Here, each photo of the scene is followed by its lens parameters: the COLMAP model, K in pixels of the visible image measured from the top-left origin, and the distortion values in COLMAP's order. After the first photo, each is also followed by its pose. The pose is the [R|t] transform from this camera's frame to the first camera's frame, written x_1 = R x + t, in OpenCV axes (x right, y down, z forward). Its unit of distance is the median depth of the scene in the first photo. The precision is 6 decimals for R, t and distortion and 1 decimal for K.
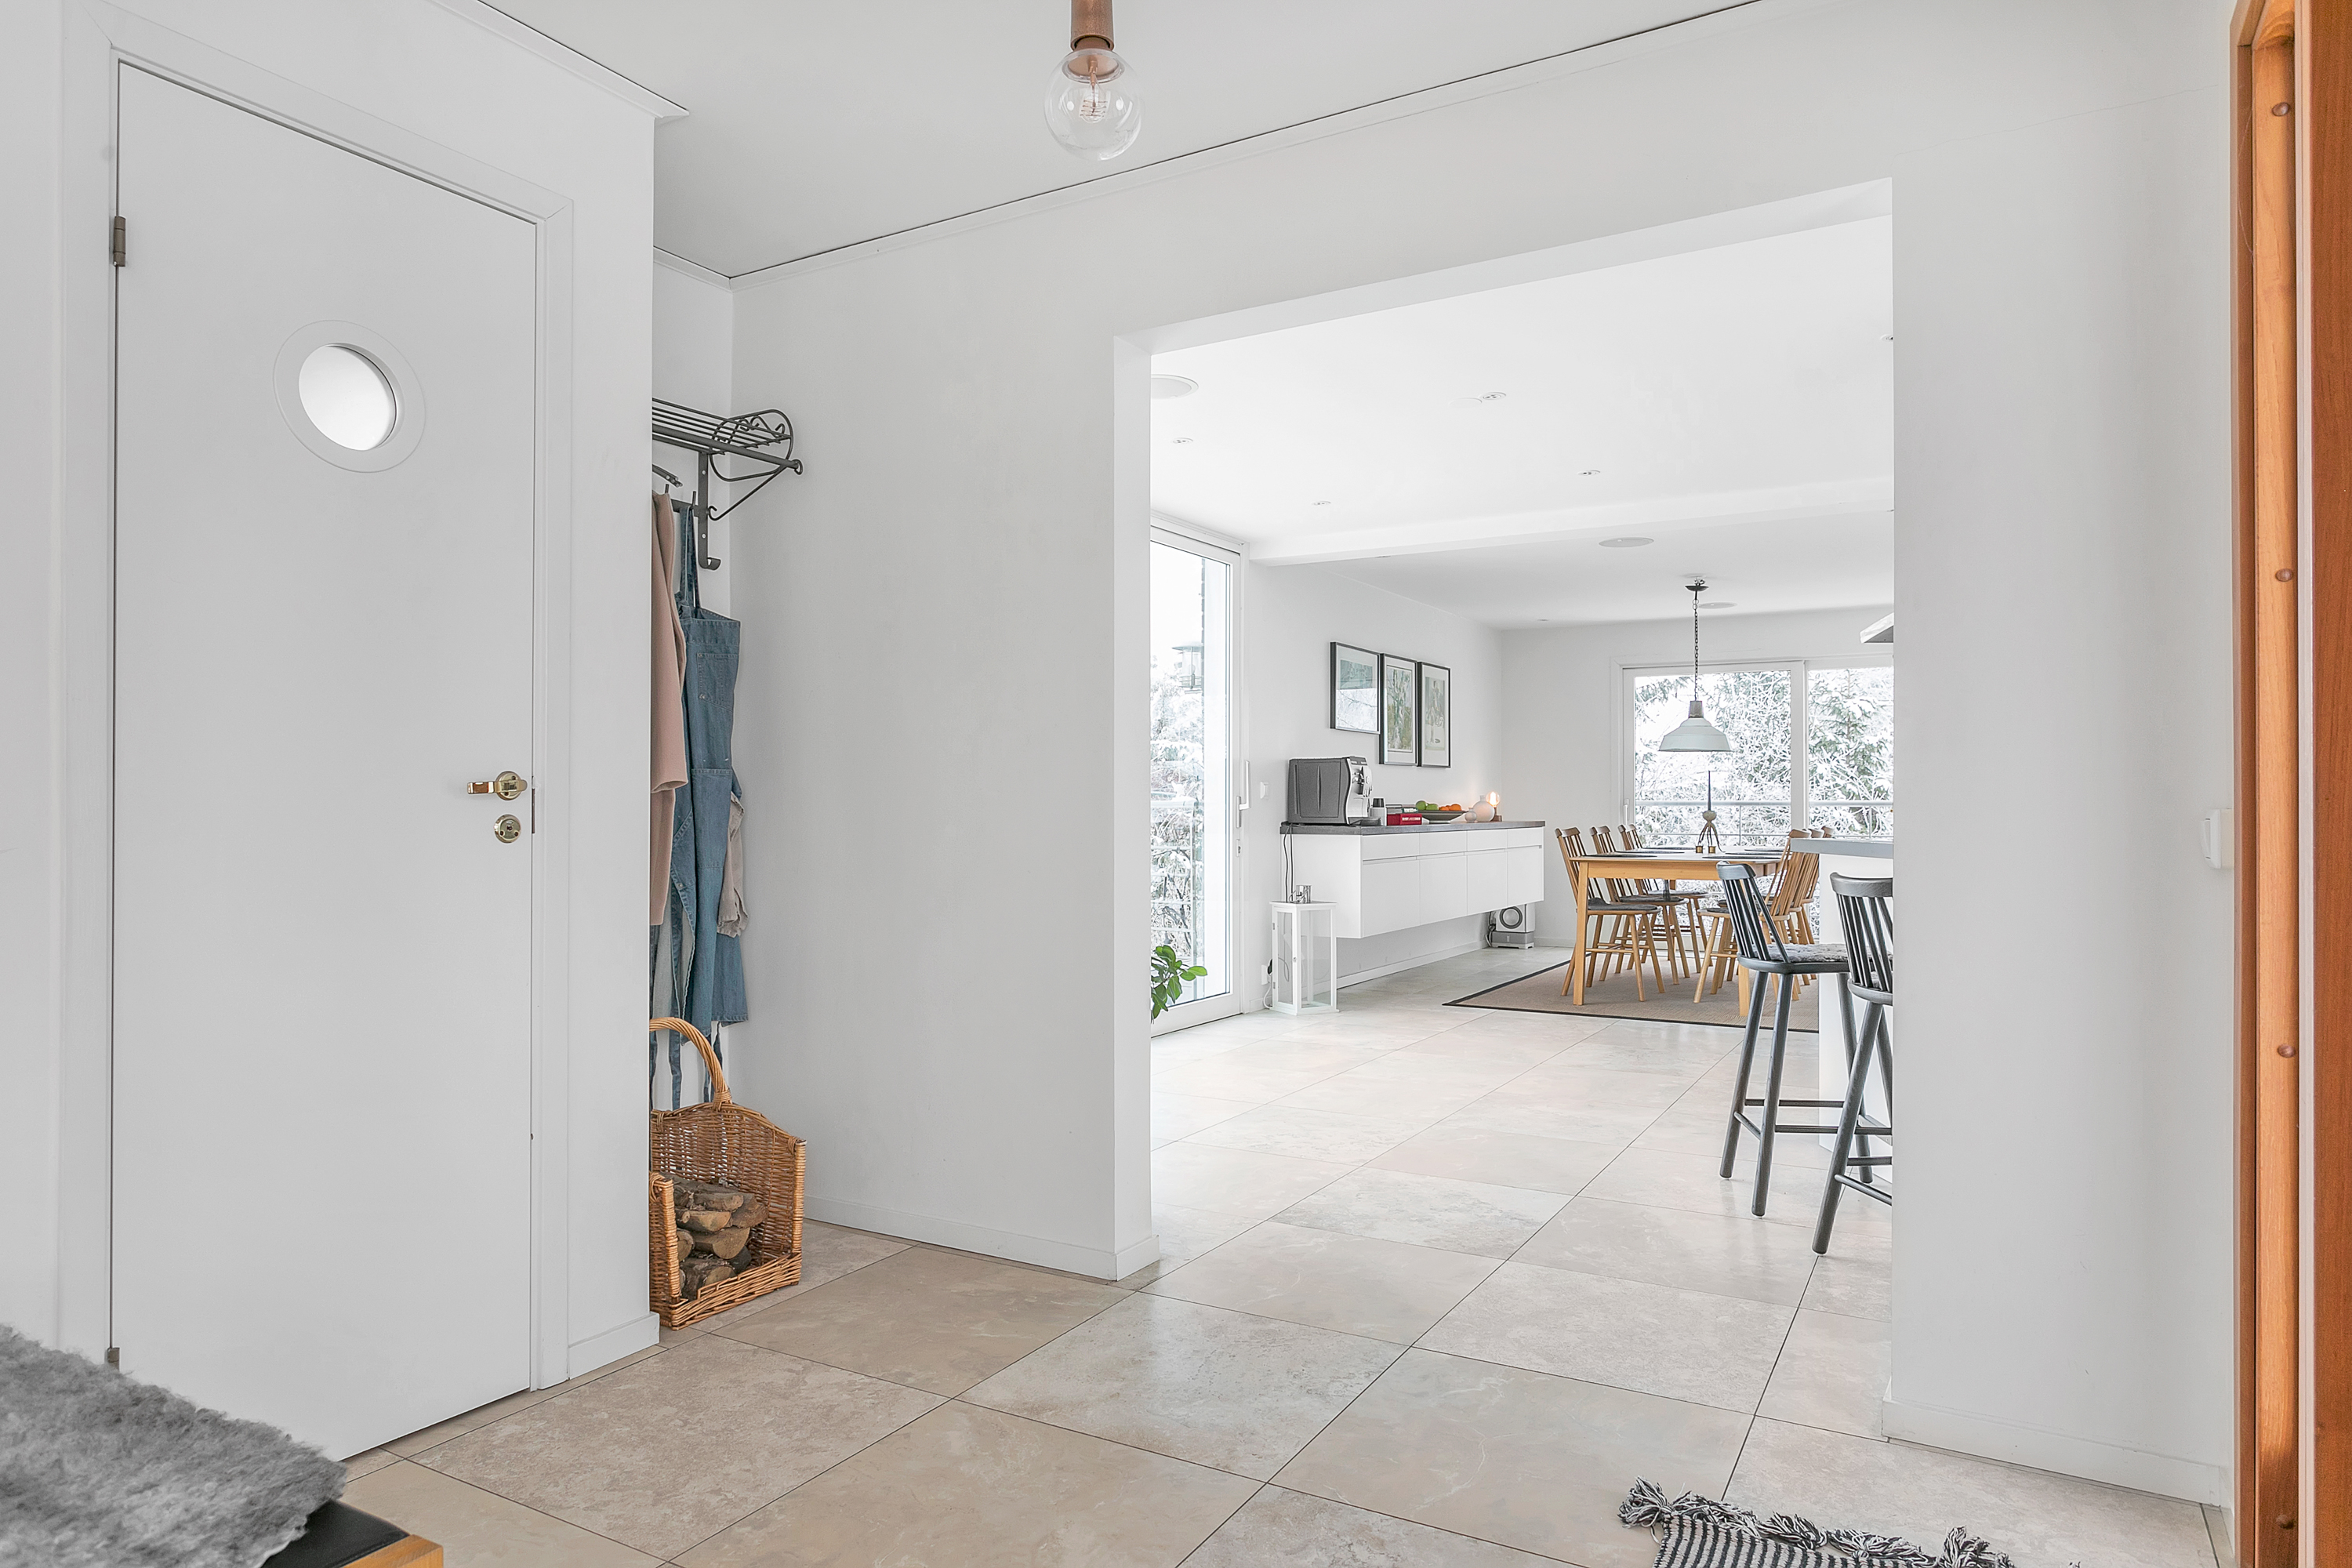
lens RADIAL K [[1447.2, 0, 1173.6], [0, 1447.2, 791.8], [0, 0, 1]] dist [0.000515, 0.000102]
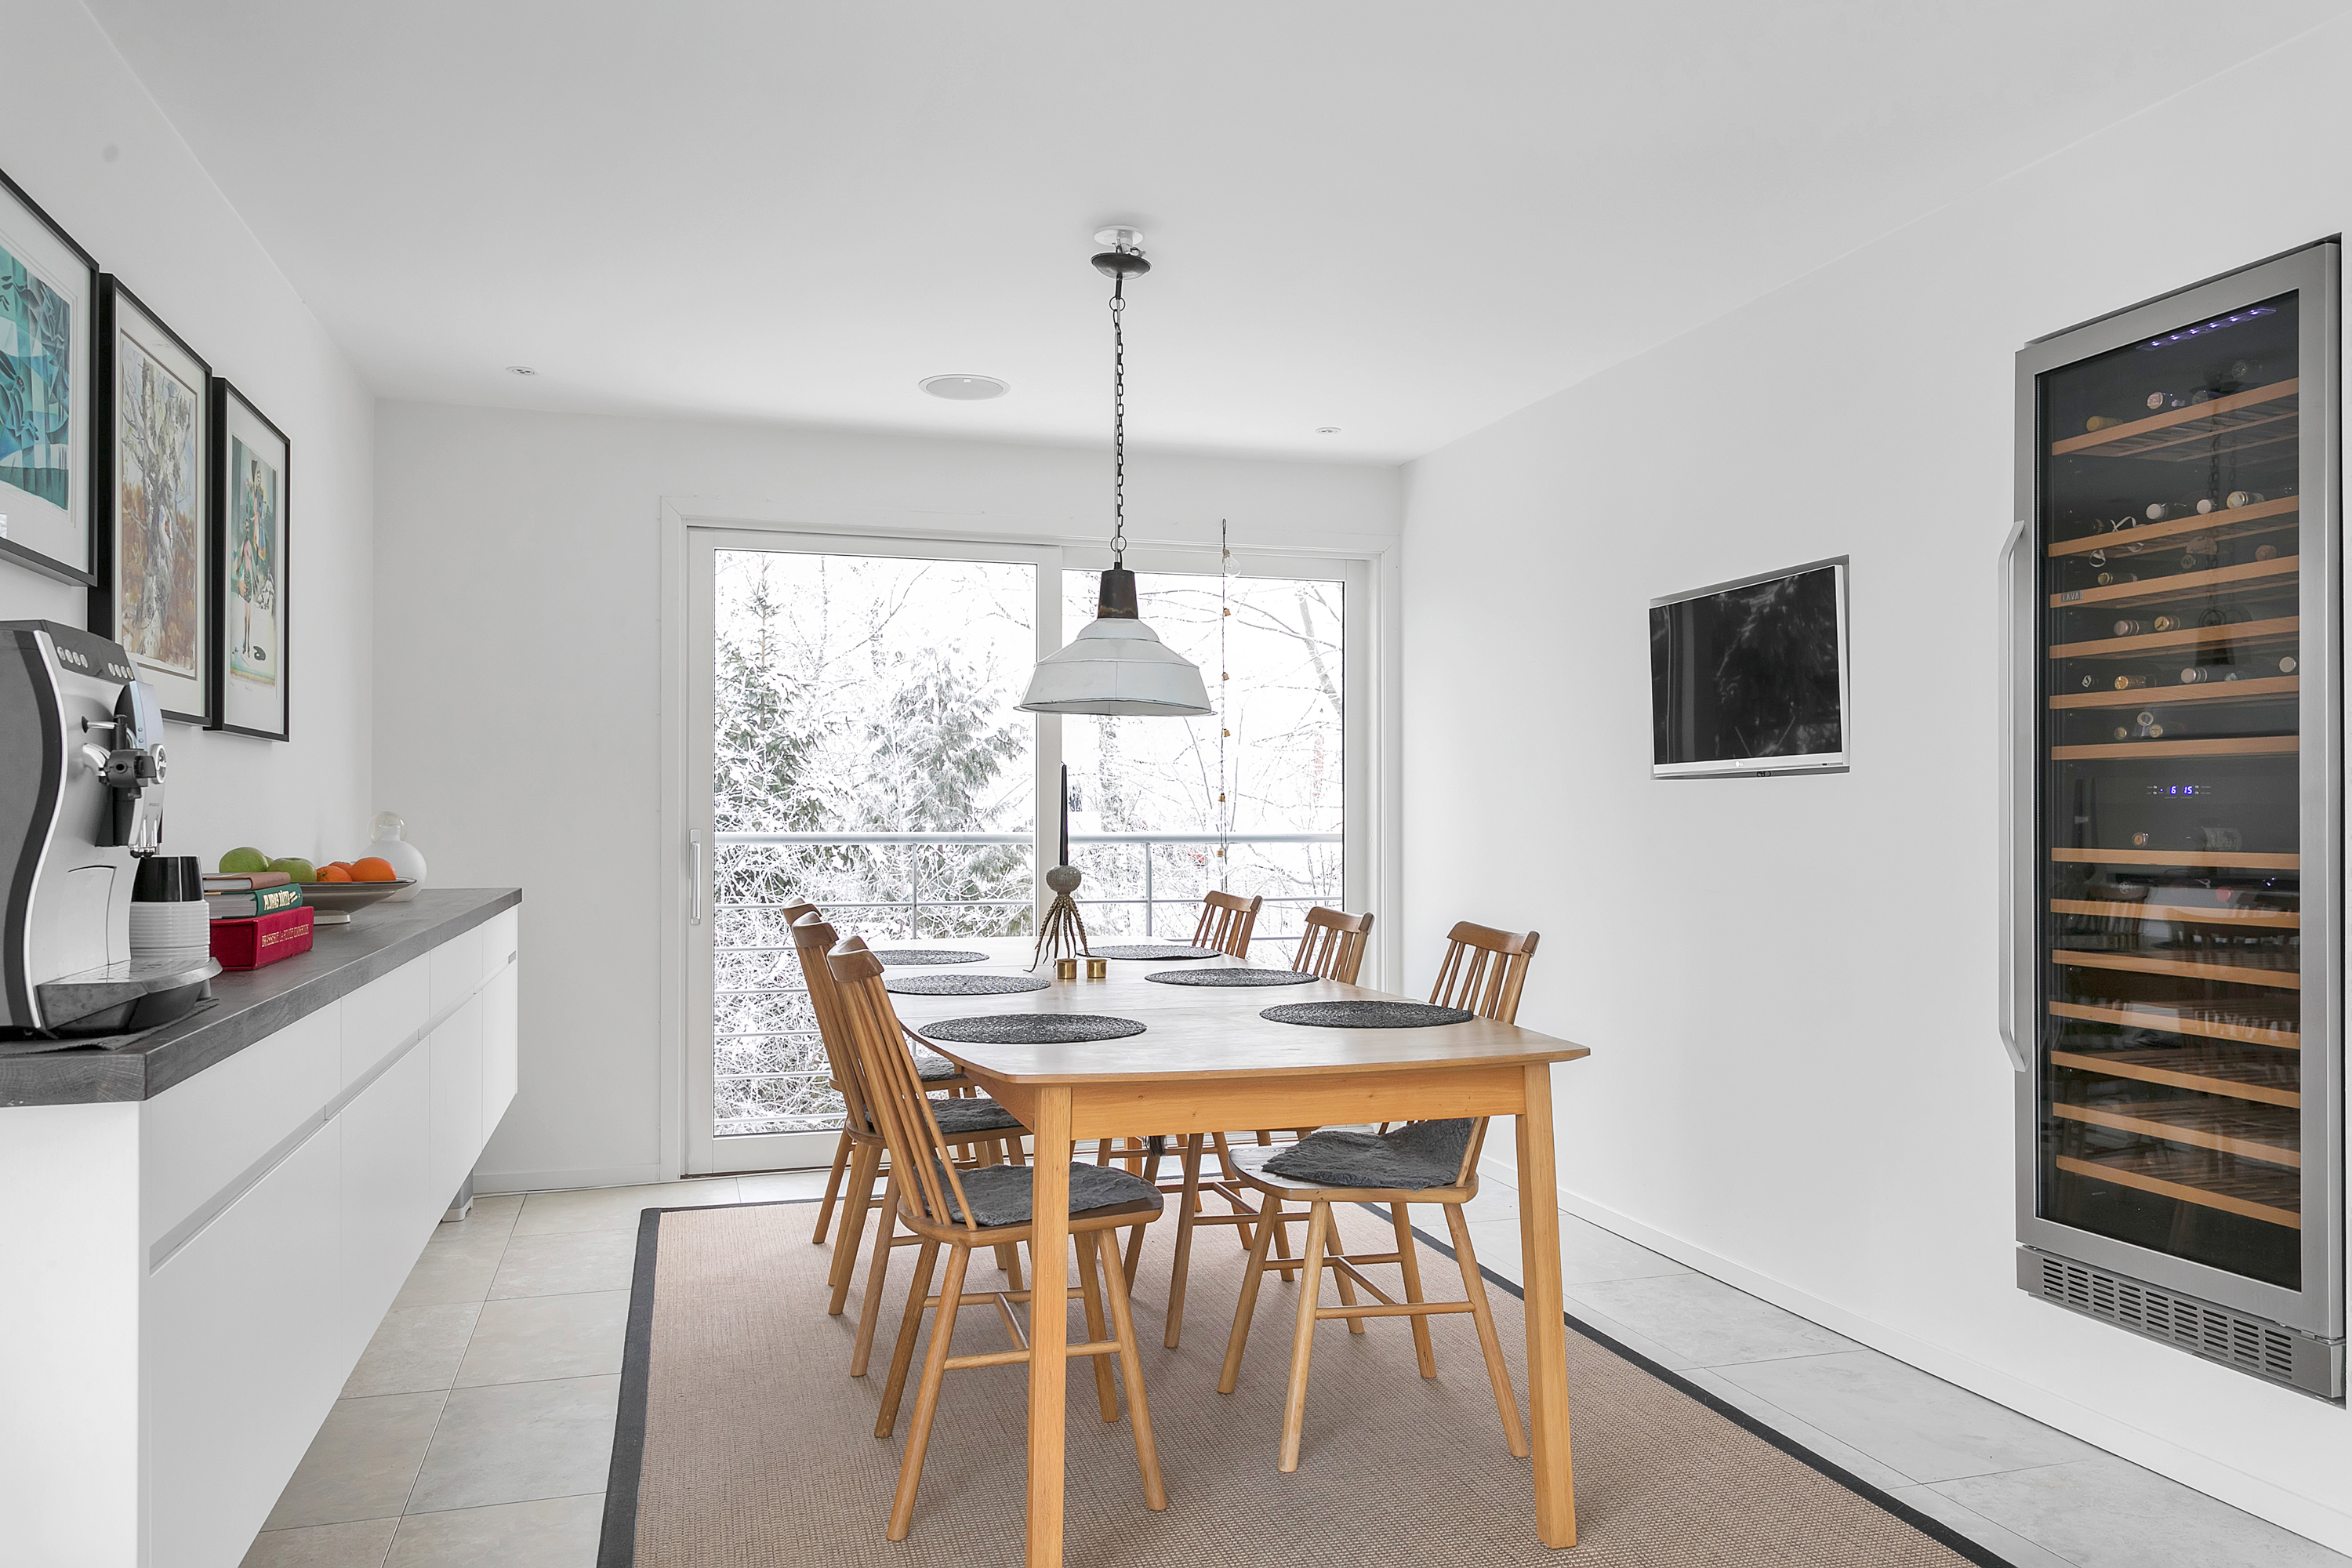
lens RADIAL K [[1702.7, 0, 1174.4], [0, 1702.7, 797.8], [0, 0, 1]] dist [0.005704, -0.000198]
pose [[0.696594, 0.009137, 0.717408, 0.057409], [-0.007224, 0.999958, -0.005722, -0.003123], [-0.717430, -0.001196, 0.696630, 0.623321]]
